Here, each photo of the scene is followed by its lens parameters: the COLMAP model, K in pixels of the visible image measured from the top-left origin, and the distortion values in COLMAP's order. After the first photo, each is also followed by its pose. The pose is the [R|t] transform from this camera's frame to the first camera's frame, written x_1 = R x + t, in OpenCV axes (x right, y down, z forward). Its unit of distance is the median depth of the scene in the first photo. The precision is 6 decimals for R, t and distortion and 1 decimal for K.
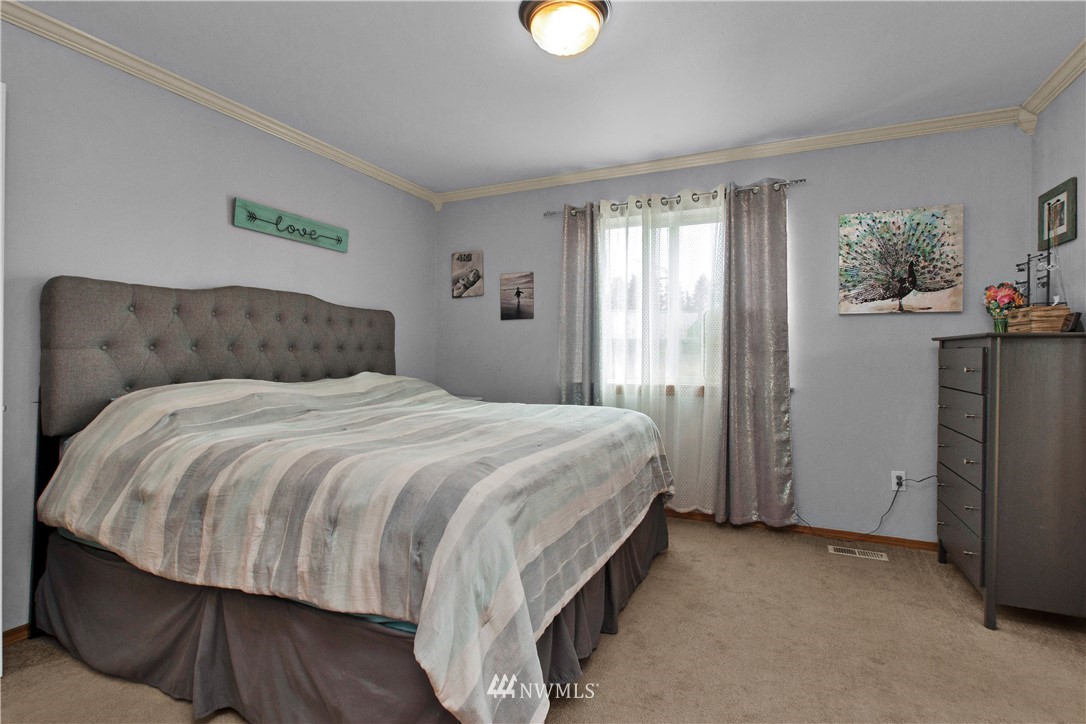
lens RADIAL K [[508.1, 0, 547.8], [0, 508.1, 355.4], [0, 0, 1]] dist [-0.037109, 0.020156]
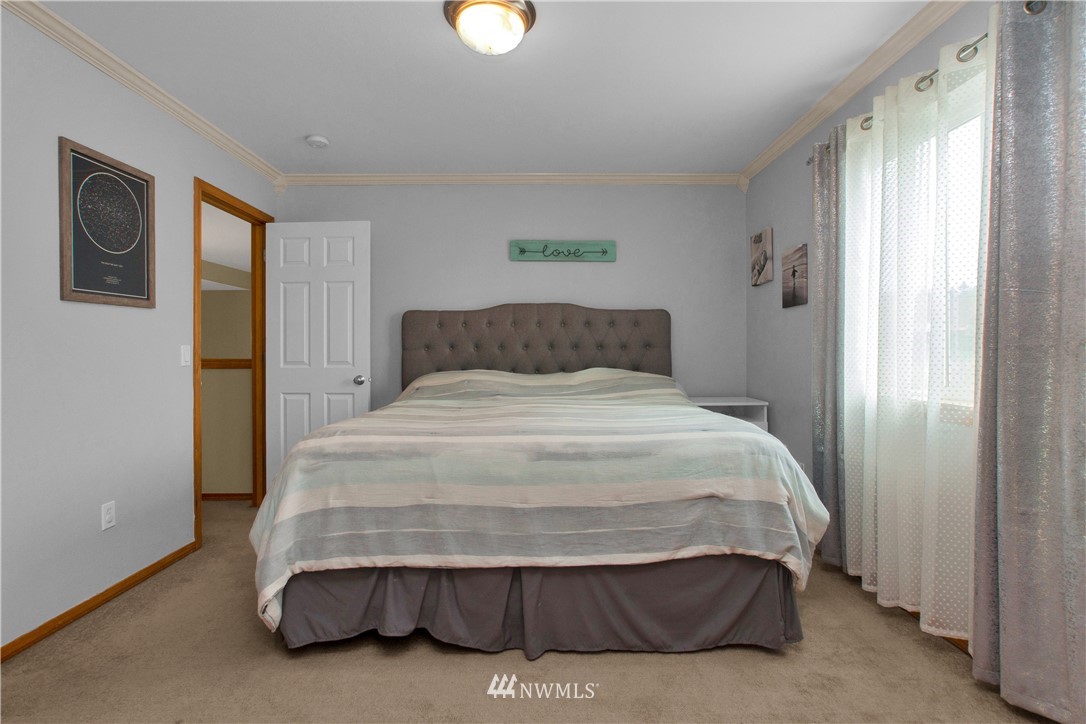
lens RADIAL K [[515.1, 0, 545.3], [0, 515.1, 353.2], [0, 0, 1]] dist [-0.026920, 0.011652]
pose [[0.447983, -0.004481, -0.894031, 0.557656], [0.002791, 0.999990, -0.003613, 0.004121], [0.894038, -0.000877, 0.447991, 0.355492]]
